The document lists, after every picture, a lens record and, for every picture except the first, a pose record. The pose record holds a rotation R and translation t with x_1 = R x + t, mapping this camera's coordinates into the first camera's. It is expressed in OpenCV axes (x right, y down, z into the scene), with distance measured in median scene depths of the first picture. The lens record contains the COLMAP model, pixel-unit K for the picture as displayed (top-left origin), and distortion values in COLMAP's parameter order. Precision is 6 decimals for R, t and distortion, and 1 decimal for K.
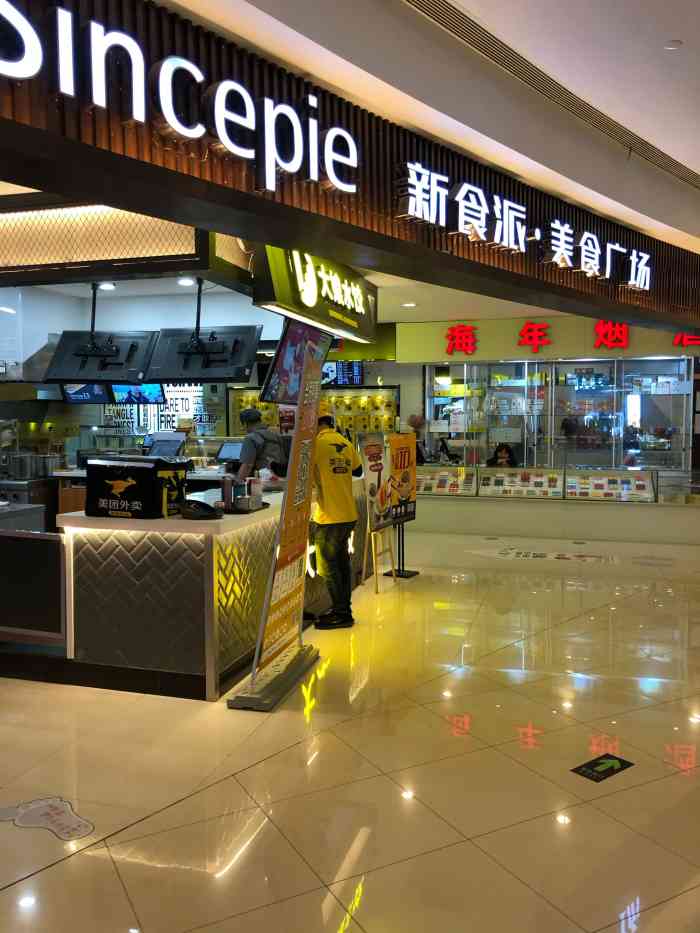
lens RADIAL K [[755.5, 0, 350.0], [0, 755.5, 466.5], [0, 0, 1]] dist [0.004248, 0.000298]
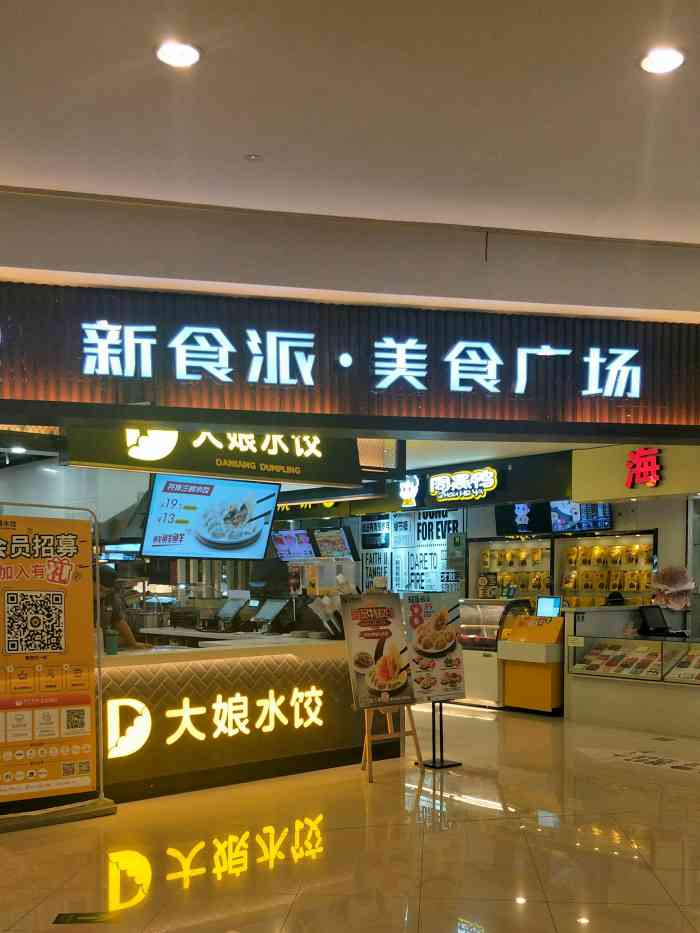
lens RADIAL K [[965.8, 0, 350.0], [0, 965.8, 466.5], [0, 0, 1]] dist [0.005215, -0.002726]
pose [[0.850090, -0.071433, -0.521771, 0.847342], [-0.019589, 0.985784, -0.166874, -0.014220], [0.526273, 0.152079, 0.836605, 0.136100]]
